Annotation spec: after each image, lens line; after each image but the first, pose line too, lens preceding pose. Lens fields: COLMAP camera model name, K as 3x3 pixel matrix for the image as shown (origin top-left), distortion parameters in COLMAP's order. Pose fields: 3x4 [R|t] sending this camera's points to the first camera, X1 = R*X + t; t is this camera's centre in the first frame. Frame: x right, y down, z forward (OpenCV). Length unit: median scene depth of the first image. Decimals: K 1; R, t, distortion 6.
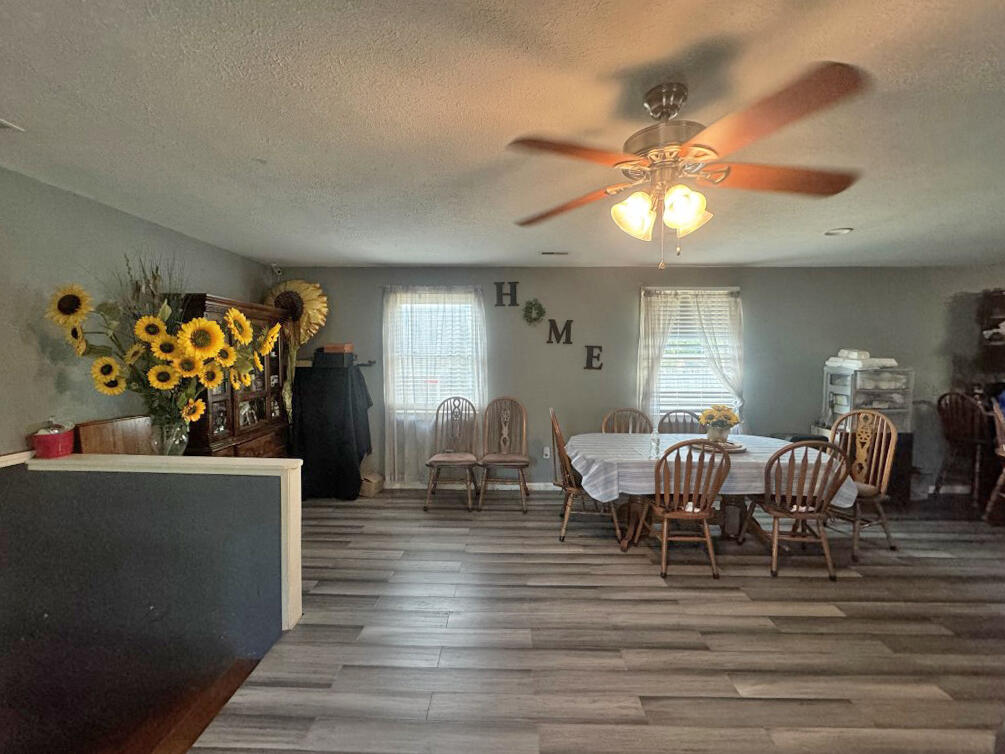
lens RADIAL K [[412.6, 0, 502.5], [0, 412.6, 377.0], [0, 0, 1]] dist [-0.001904, -0.000261]
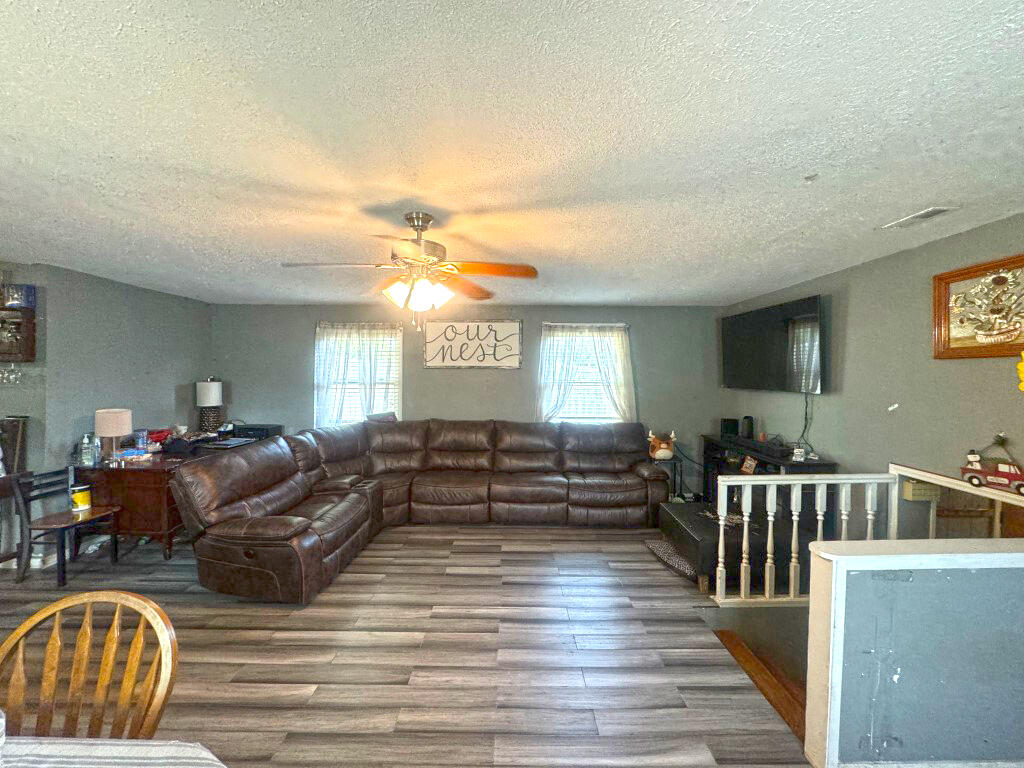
lens RADIAL K [[413.4, 0, 512.0], [0, 413.4, 384.0], [0, 0, 1]] dist [-0.001775, 0.000184]
pose [[-0.999830, -0.004467, -0.017890, 0.026530], [-0.005731, 0.997441, 0.071266, -0.062192], [0.017526, 0.071357, -0.997297, 0.885912]]
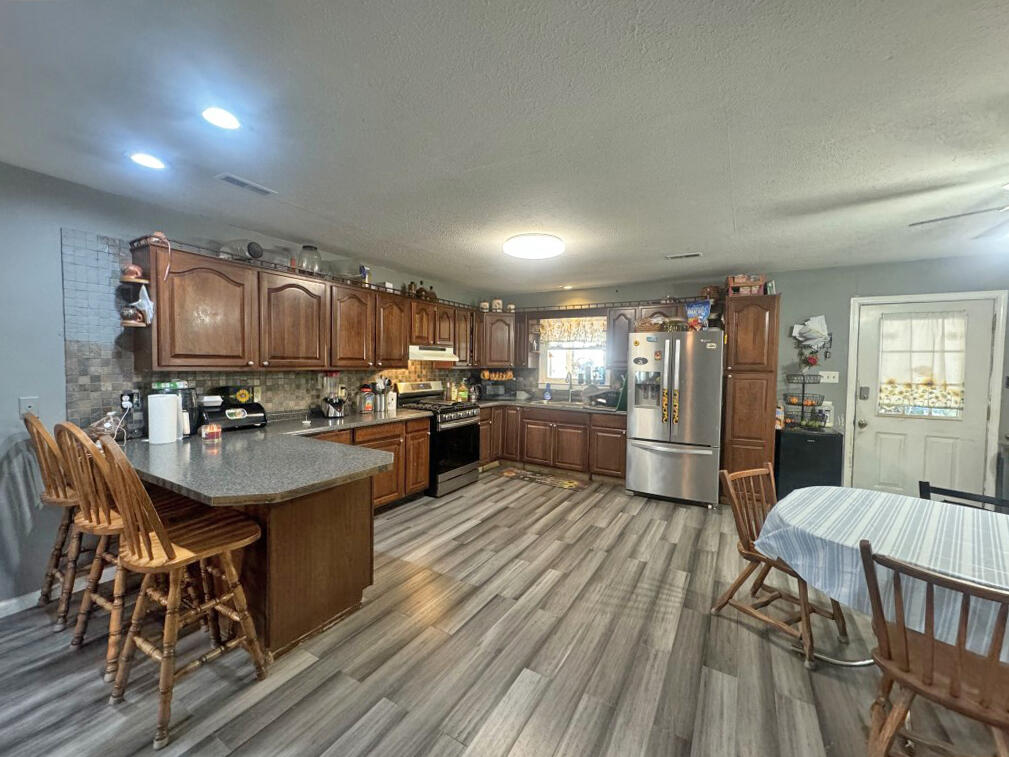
lens RADIAL K [[407.4, 0, 504.5], [0, 407.4, 378.5], [0, 0, 1]] dist [-0.001775, 0.000184]
pose [[0.488525, -0.032856, 0.871931, 0.927519], [0.032020, 0.999293, 0.019716, 0.002671], [-0.871962, 0.018287, 0.489232, 0.229904]]
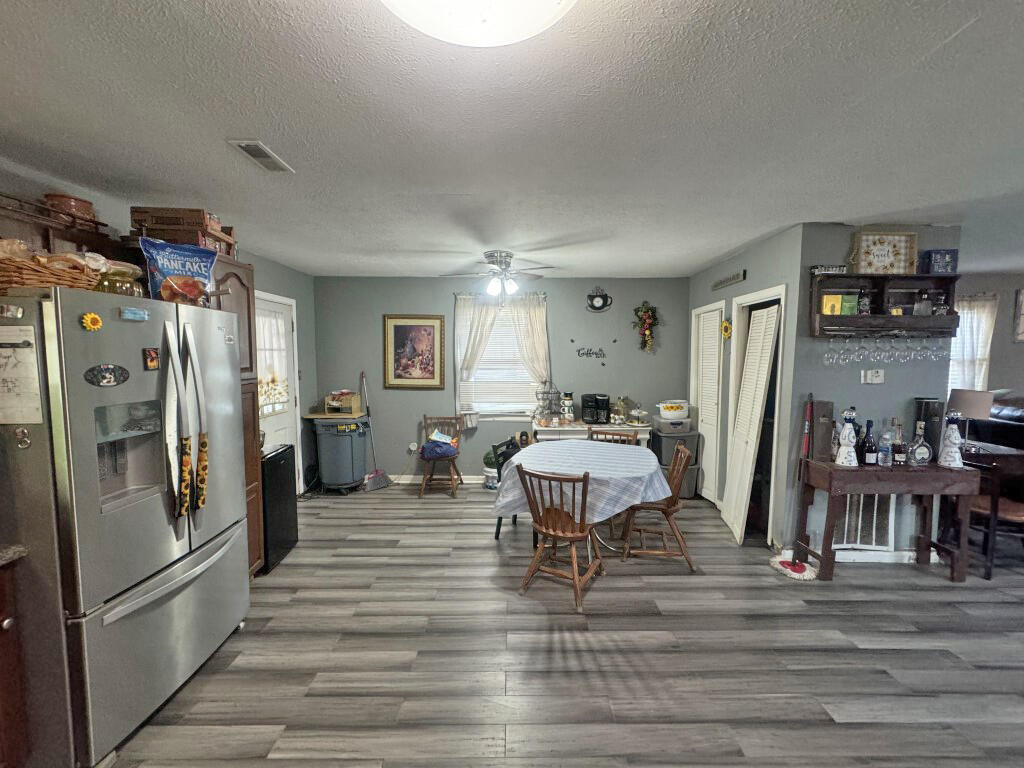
lens RADIAL K [[407.9, 0, 512.0], [0, 407.9, 384.0], [0, 0, 1]] dist [-0.001030, 0.000108]
pose [[-0.999902, -0.001766, -0.013859, 1.637194], [-0.003446, 0.992501, 0.122189, -0.046768], [0.013539, 0.122225, -0.992410, 0.784089]]
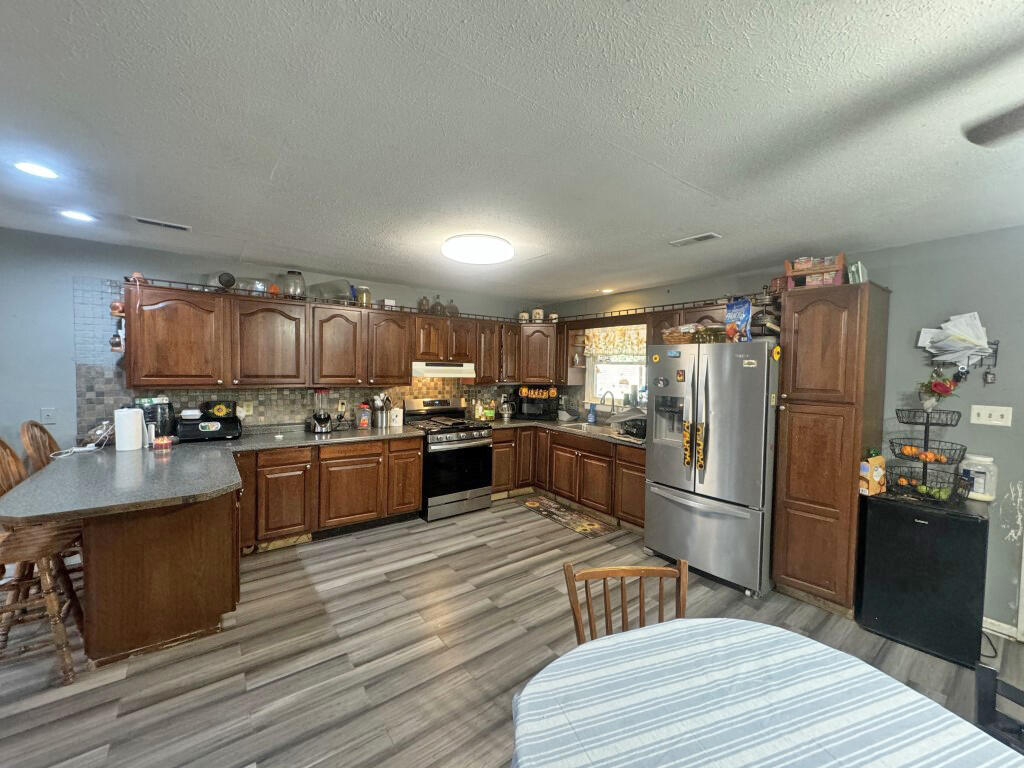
lens RADIAL K [[407.9, 0, 512.0], [0, 407.9, 384.0], [0, 0, 1]] dist [-0.001030, 0.000108]
pose [[0.783417, -0.015051, 0.621314, 1.273314], [0.015175, 0.999872, 0.005088, -0.014838], [-0.621311, 0.005442, 0.783545, -0.004091]]
